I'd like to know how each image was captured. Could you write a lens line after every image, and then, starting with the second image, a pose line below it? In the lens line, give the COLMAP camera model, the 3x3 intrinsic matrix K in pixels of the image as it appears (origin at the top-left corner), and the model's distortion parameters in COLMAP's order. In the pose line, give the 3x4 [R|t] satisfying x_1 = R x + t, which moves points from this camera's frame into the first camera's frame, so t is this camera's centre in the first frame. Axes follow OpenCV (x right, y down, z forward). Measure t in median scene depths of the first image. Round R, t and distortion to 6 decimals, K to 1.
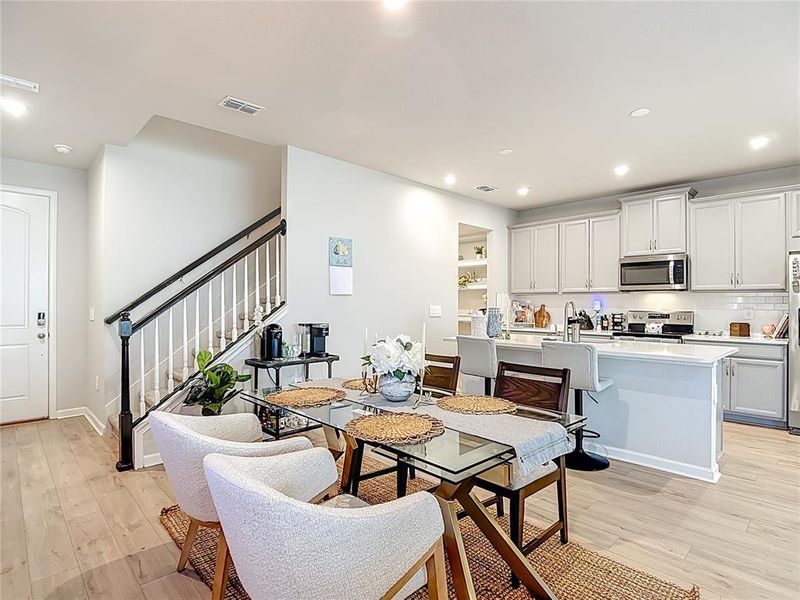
lens RADIAL K [[428.3, 0, 400.0], [0, 428.3, 300.0], [0, 0, 1]] dist [-0.004253, -0.002167]
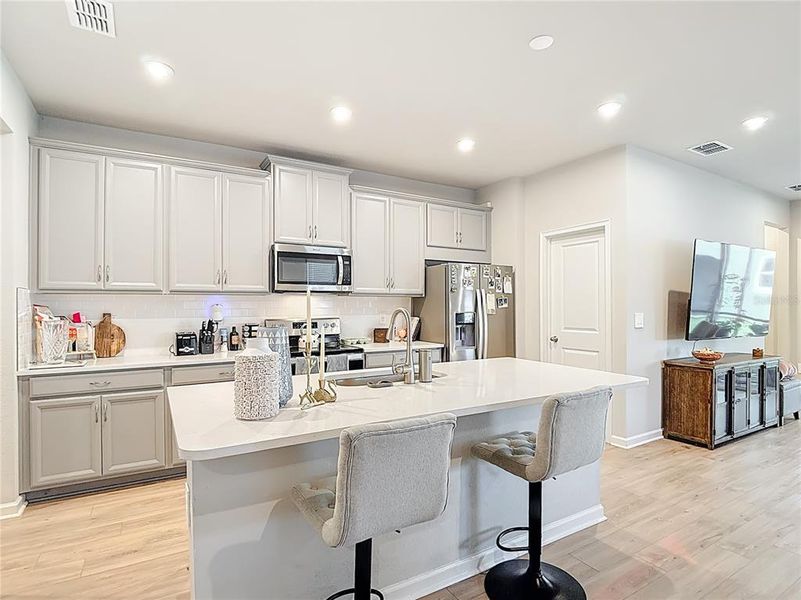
lens RADIAL K [[428.8, 0, 400.5], [0, 428.8, 300.0], [0, 0, 1]] dist [-0.004253, -0.002167]
pose [[0.216723, 0.002565, 0.976230, -0.111974], [-0.007614, 0.999971, -0.000937, -0.008047], [-0.976203, -0.007230, 0.216737, 0.646155]]
